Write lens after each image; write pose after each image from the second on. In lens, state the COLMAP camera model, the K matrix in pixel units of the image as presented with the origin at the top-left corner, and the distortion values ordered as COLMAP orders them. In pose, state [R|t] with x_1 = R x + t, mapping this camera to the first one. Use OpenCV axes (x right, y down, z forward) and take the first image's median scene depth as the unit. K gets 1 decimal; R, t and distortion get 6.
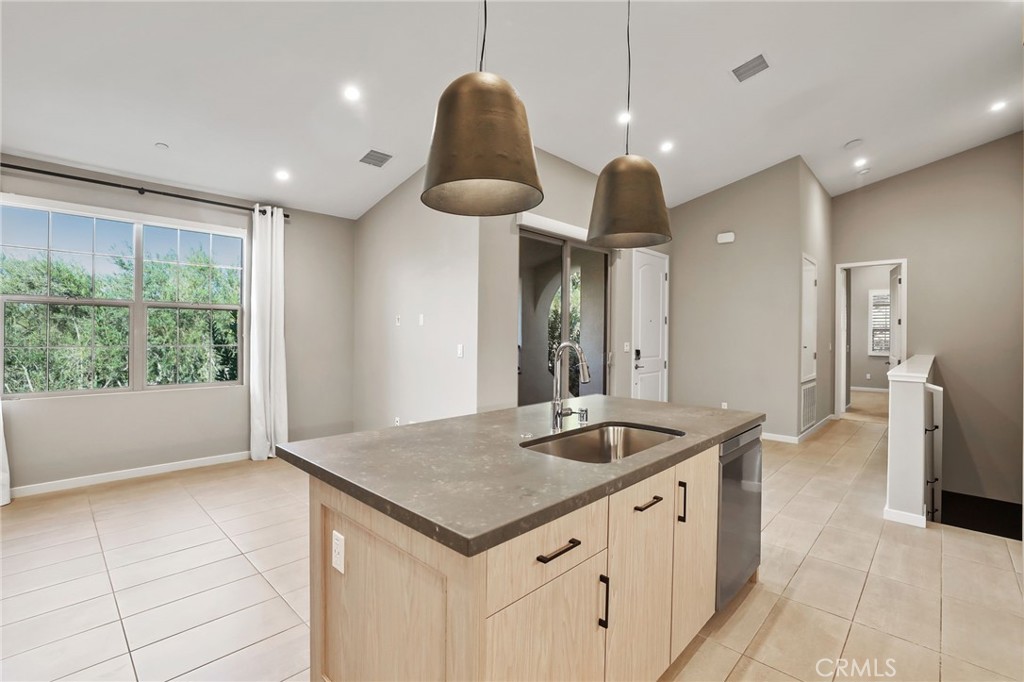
lens RADIAL K [[459.6, 0, 511.1], [0, 459.6, 330.4], [0, 0, 1]] dist [-0.035479, 0.011712]
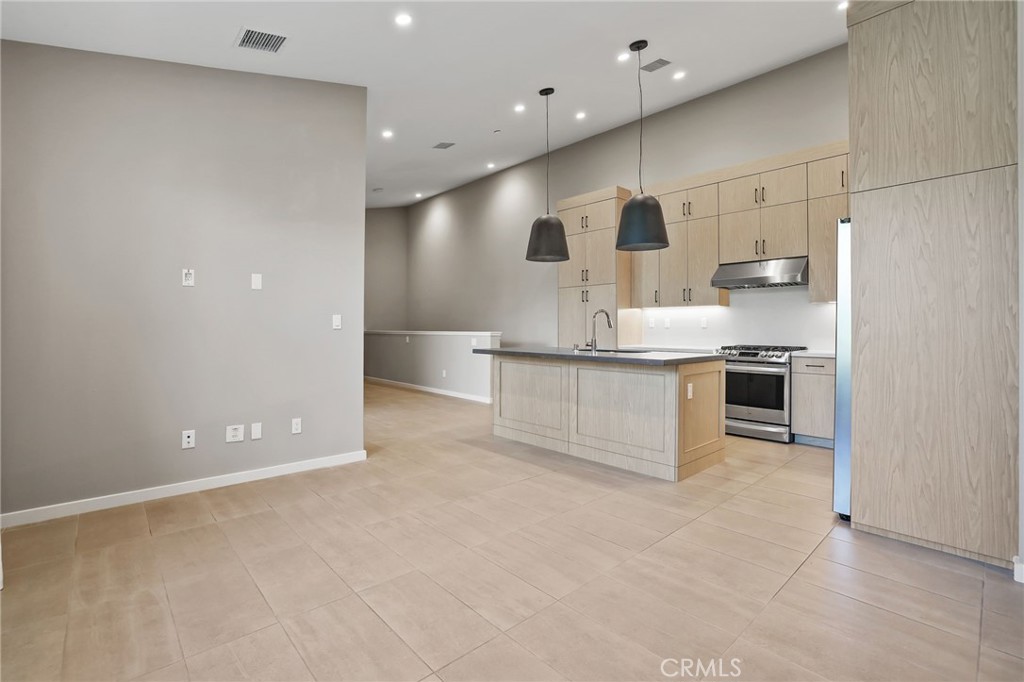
lens RADIAL K [[459.6, 0, 509.9], [0, 459.6, 327.7], [0, 0, 1]] dist [-0.035479, 0.011712]
pose [[0.063083, -0.005869, 0.997991, -0.876066], [-0.008139, 0.999946, 0.006395, 0.042001], [-0.997975, -0.008526, 0.063032, 0.544521]]
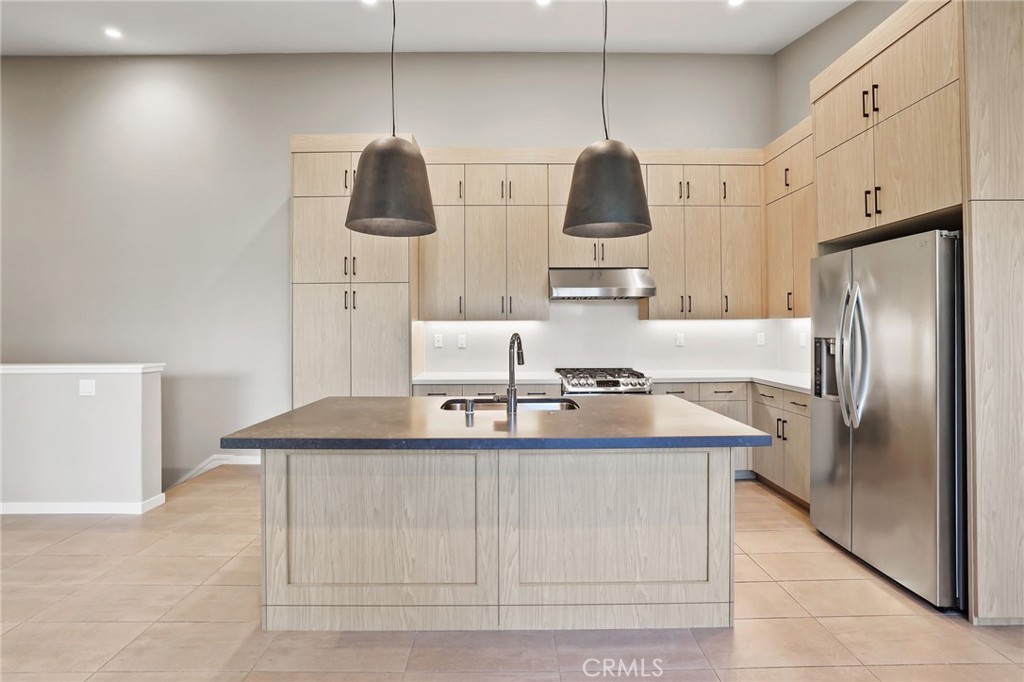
lens RADIAL K [[469.4, 0, 506.4], [0, 469.4, 319.8], [0, 0, 1]] dist [-0.027093, 0.006415]
pose [[-0.693244, 0.006309, 0.720676, -0.318403], [-0.004411, 0.999906, -0.012996, 0.001939], [-0.720690, -0.012188, -0.693151, 0.787269]]
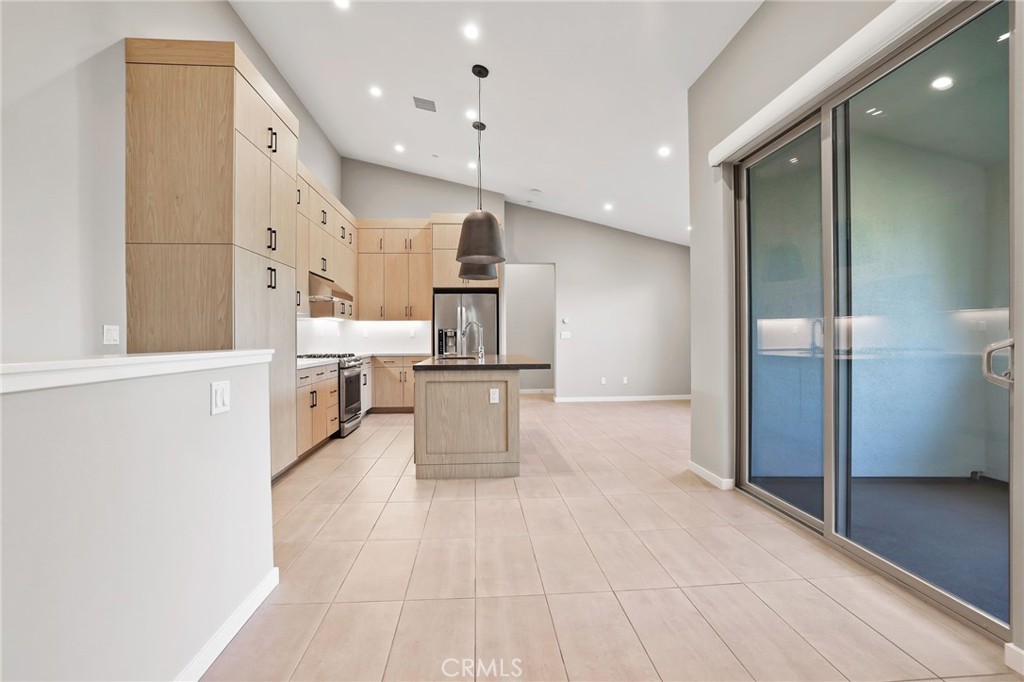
lens RADIAL K [[469.4, 0, 505.6], [0, 469.4, 334.9], [0, 0, 1]] dist [-0.027093, 0.006415]
pose [[-0.670007, -0.010890, -0.742275, 0.776951], [0.002229, 0.999858, -0.016681, 0.058883], [0.742351, -0.012831, -0.669888, 1.174598]]
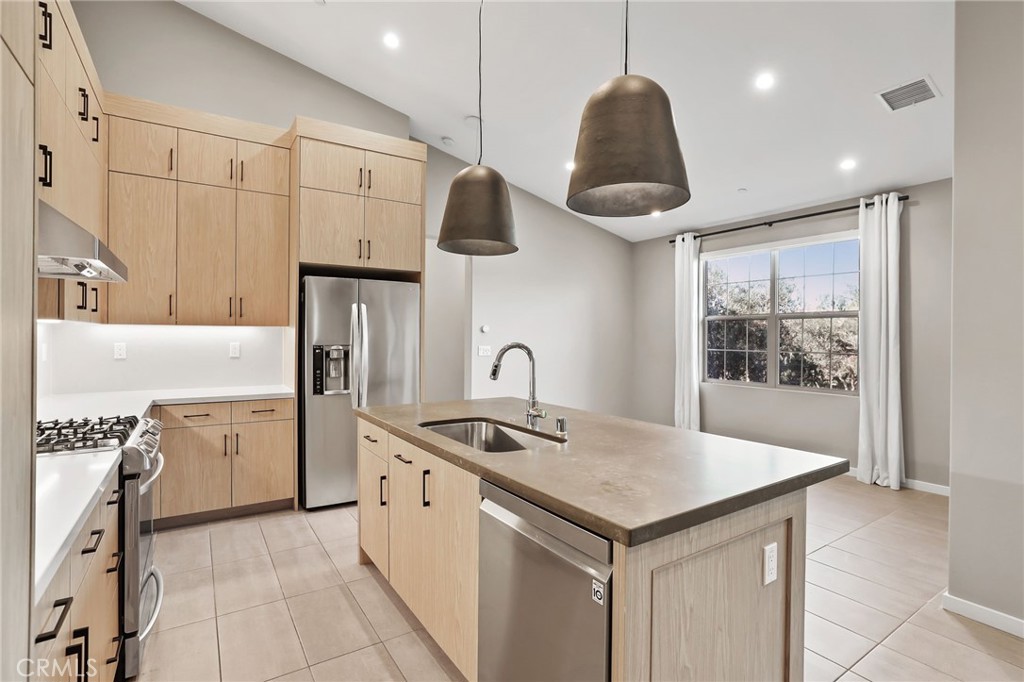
lens RADIAL K [[486.7, 0, 514.6], [0, 486.7, 338.9], [0, 0, 1]] dist [-0.019750, 0.008884]
pose [[-0.210415, -0.005542, -0.977596, 0.523439], [-0.002858, 0.999983, -0.005053, 0.009266], [0.977608, 0.001731, -0.210427, 0.522314]]
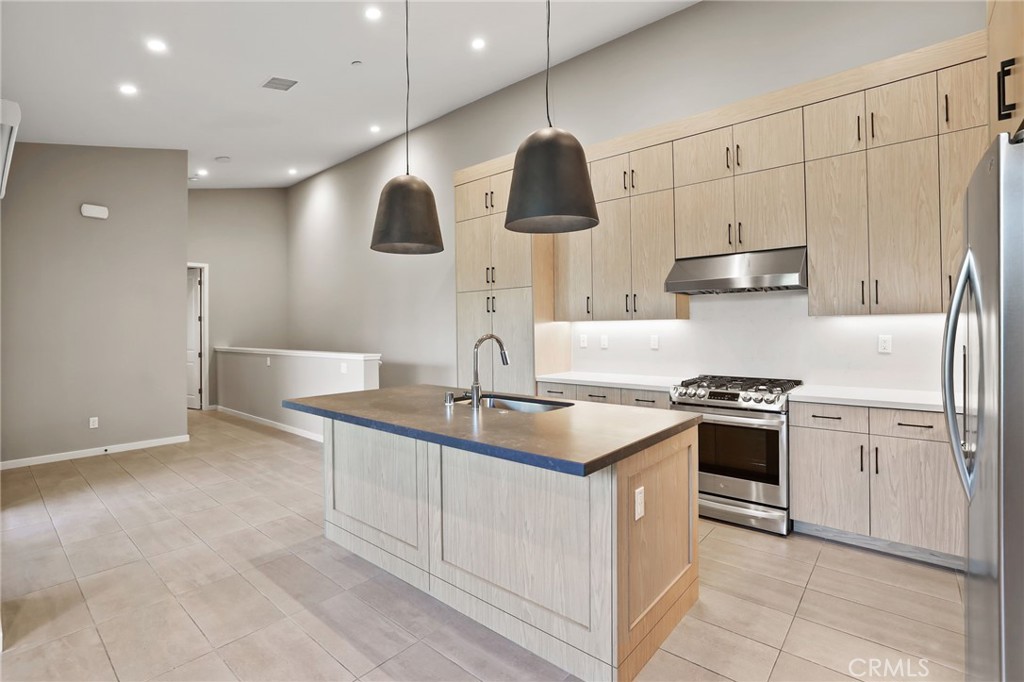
lens RADIAL K [[469.4, 0, 509.5], [0, 469.4, 329.5], [0, 0, 1]] dist [-0.027093, 0.006415]
pose [[-0.055076, -0.008107, 0.998449, -0.496720], [0.004348, 0.999956, 0.008359, 0.000422], [-0.998473, 0.004801, -0.055038, 0.426650]]
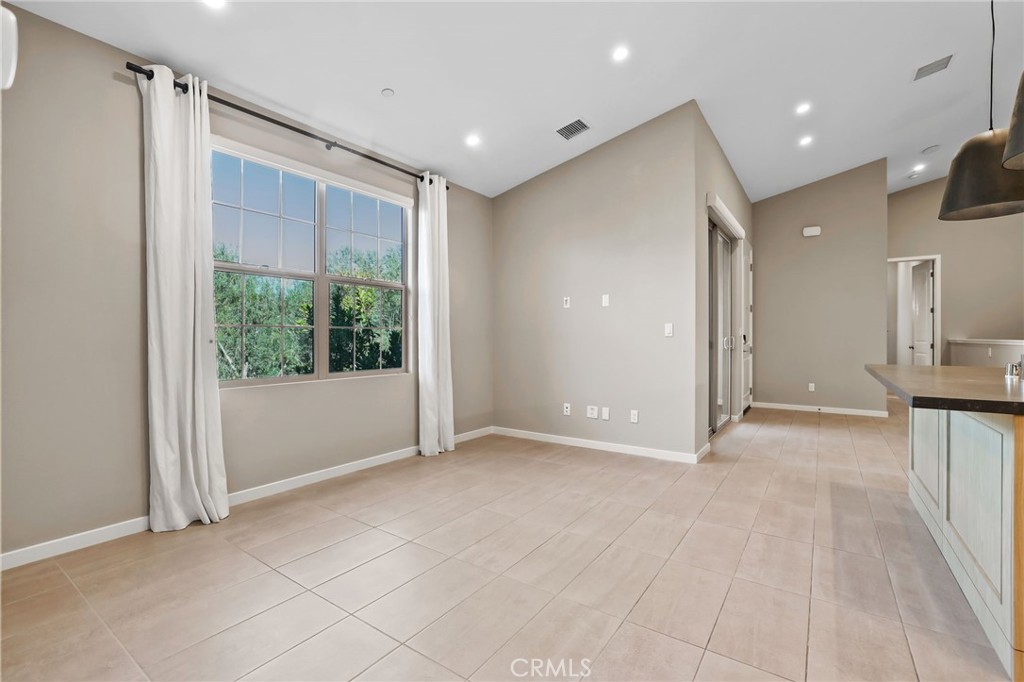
lens RADIAL K [[459.6, 0, 510.3], [0, 459.6, 331.9], [0, 0, 1]] dist [-0.035479, 0.011712]
pose [[0.987214, -0.007149, 0.159243, -0.537895], [0.007844, 0.999962, -0.003733, 0.044553], [-0.159210, 0.004935, 0.987232, 0.077237]]
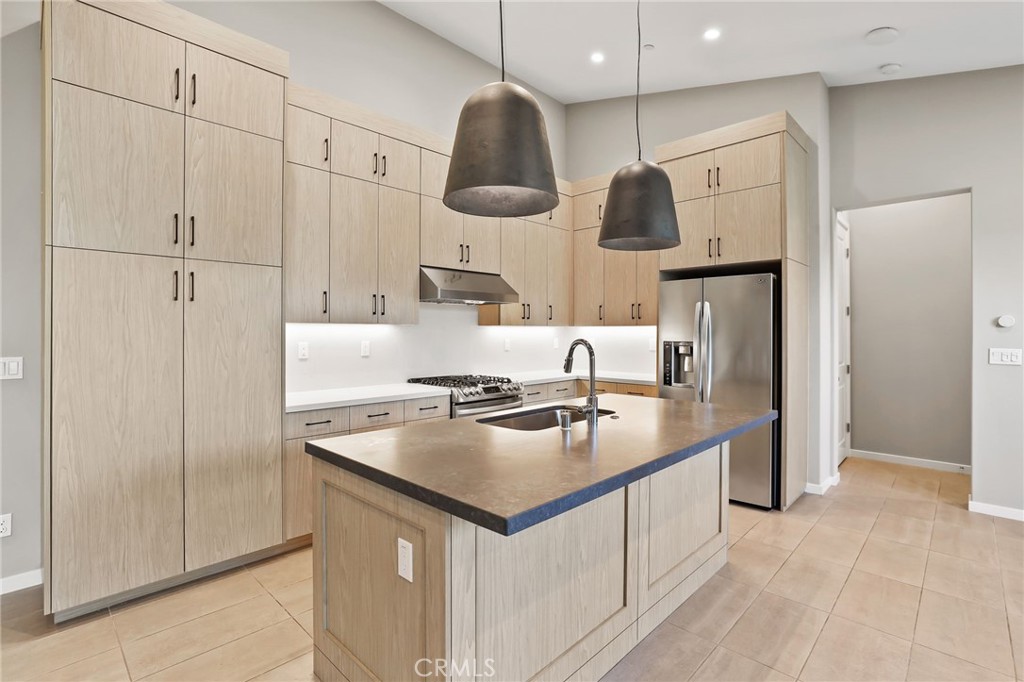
lens RADIAL K [[486.7, 0, 510.4], [0, 486.7, 330.1], [0, 0, 1]] dist [-0.019750, 0.008884]
pose [[-0.999959, -0.009038, 0.000486, 0.121982], [-0.009042, 0.999934, -0.007146, 0.004546], [-0.000421, -0.007151, -0.999974, 0.930244]]
